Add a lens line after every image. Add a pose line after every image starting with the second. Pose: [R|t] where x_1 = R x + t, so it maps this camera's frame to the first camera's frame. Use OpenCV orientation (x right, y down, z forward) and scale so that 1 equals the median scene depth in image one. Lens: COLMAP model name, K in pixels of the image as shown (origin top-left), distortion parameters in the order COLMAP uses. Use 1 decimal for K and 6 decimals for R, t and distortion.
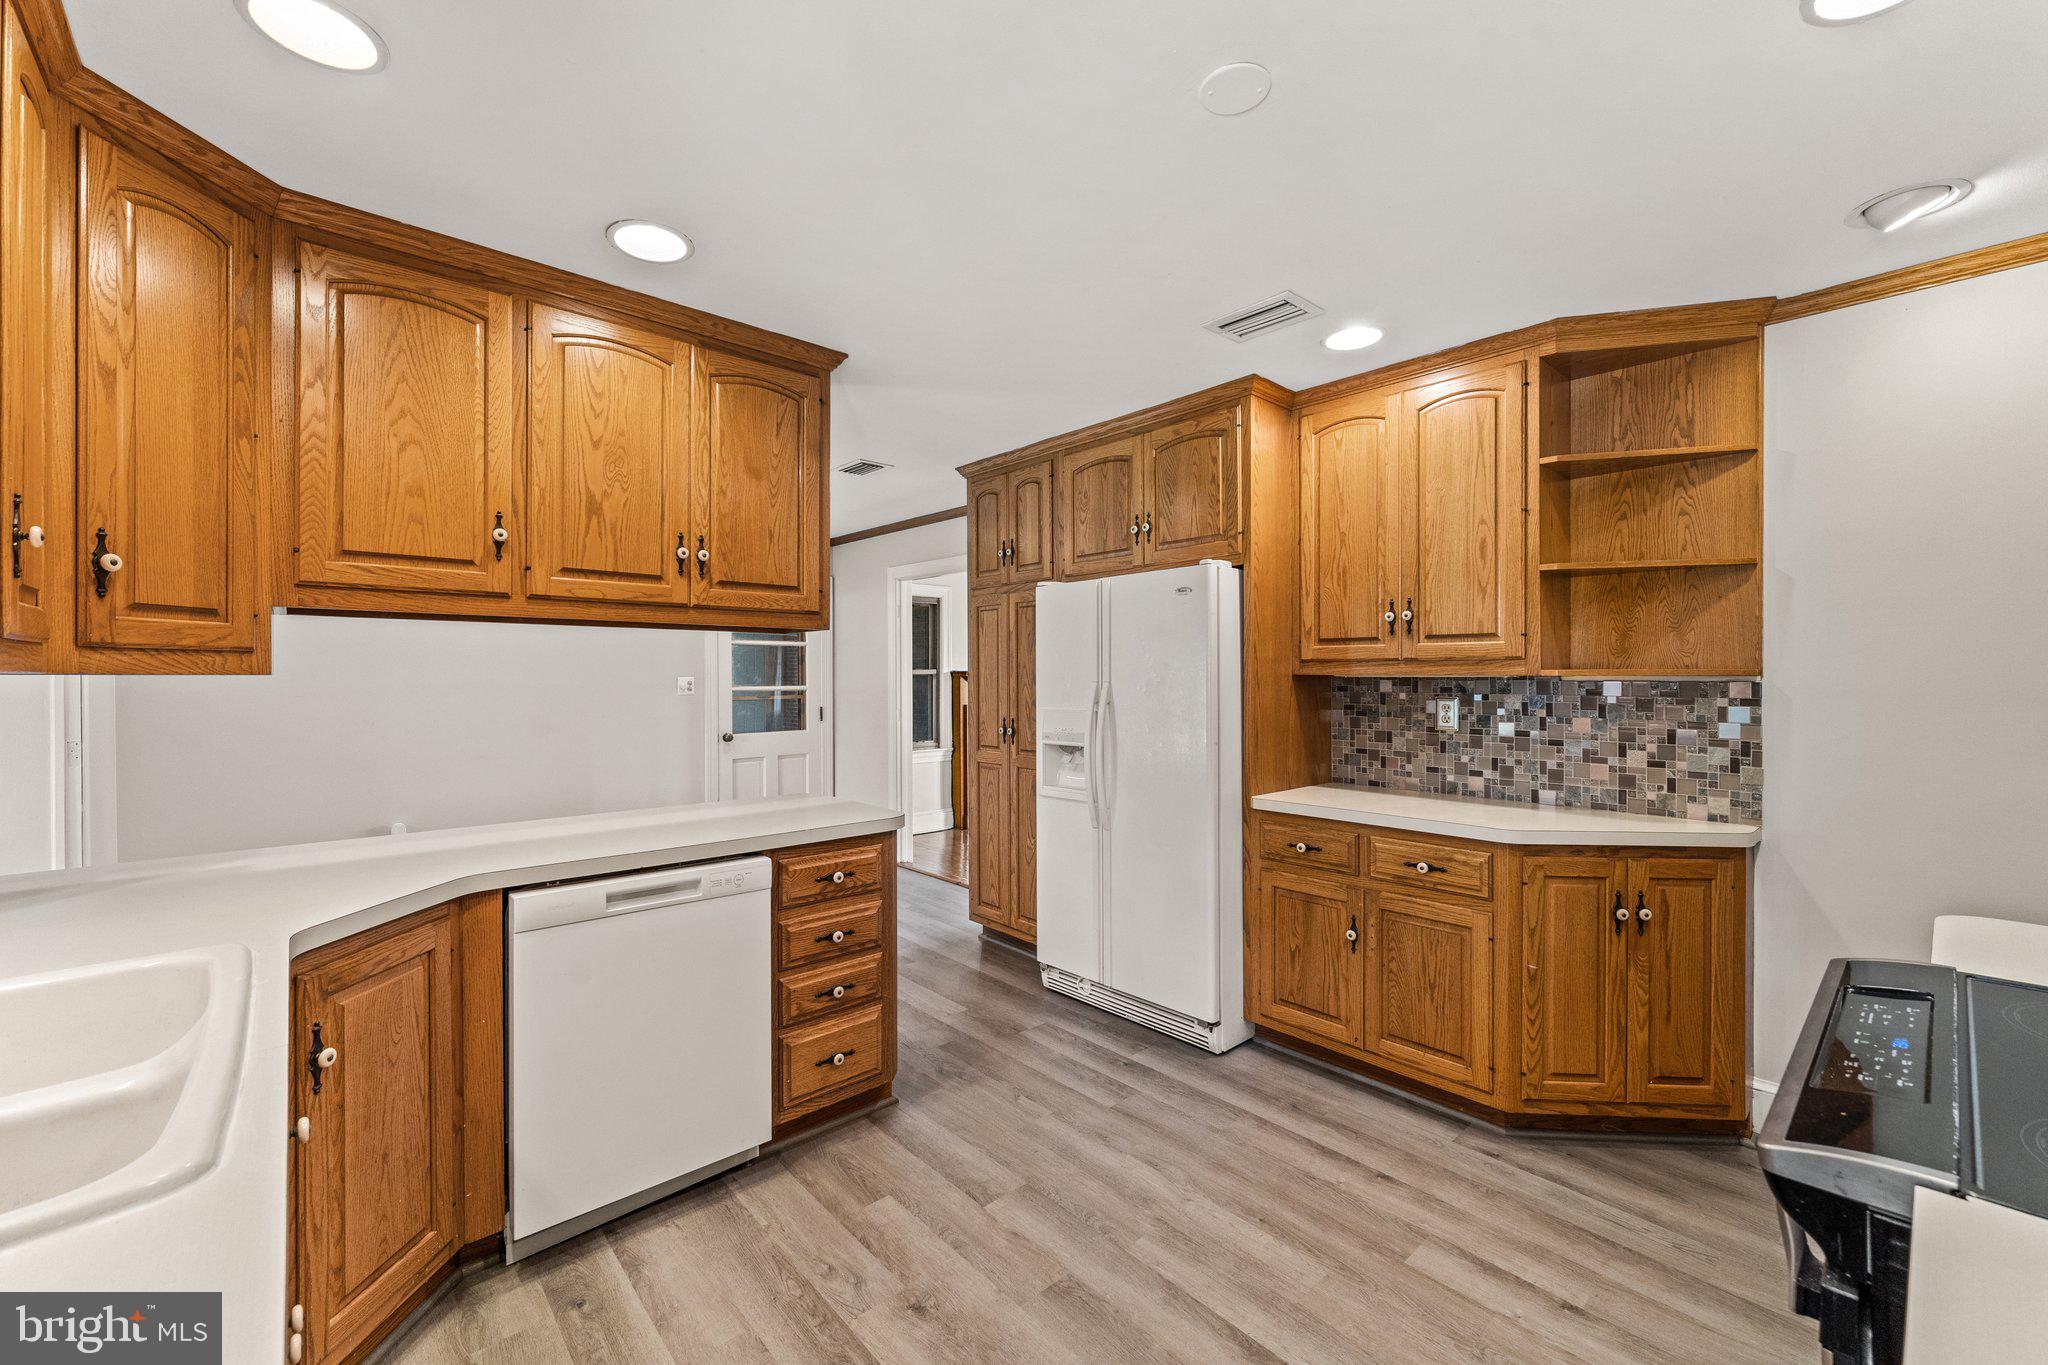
lens RADIAL K [[827.2, 0, 1021.2], [0, 827.2, 667.8], [0, 0, 1]] dist [0.002112, 0.000214]
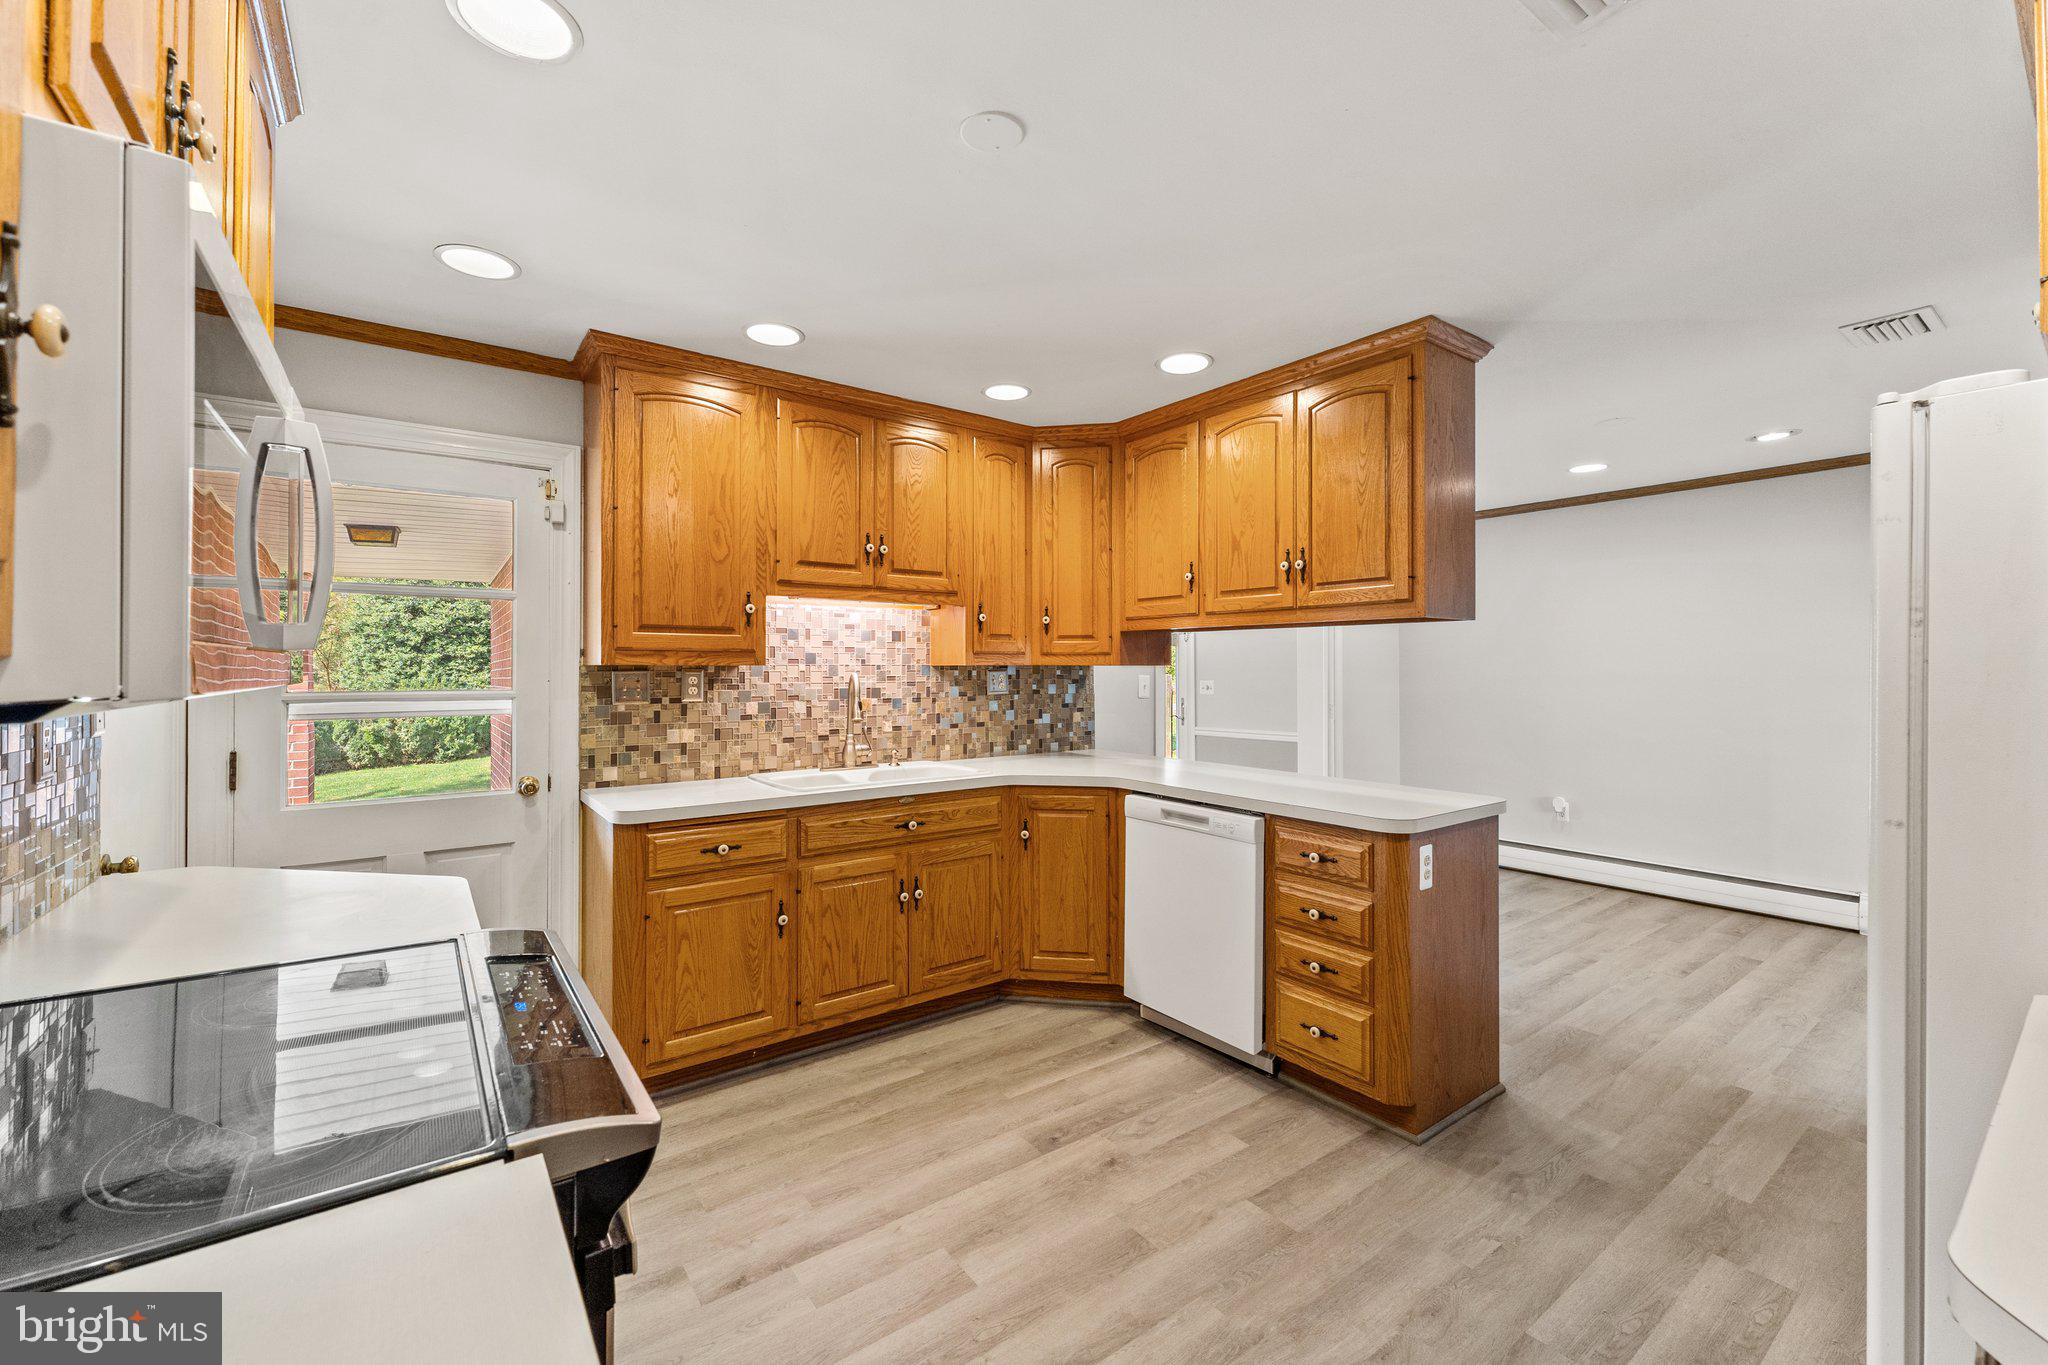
lens RADIAL K [[827.2, 0, 1021.2], [0, 827.2, 667.8], [0, 0, 1]] dist [0.002112, 0.000214]
pose [[-0.089339, -0.002525, -0.995998, 0.452419], [0.006872, 0.999971, -0.003151, 0.007221], [0.995978, -0.007126, -0.089320, 0.384566]]
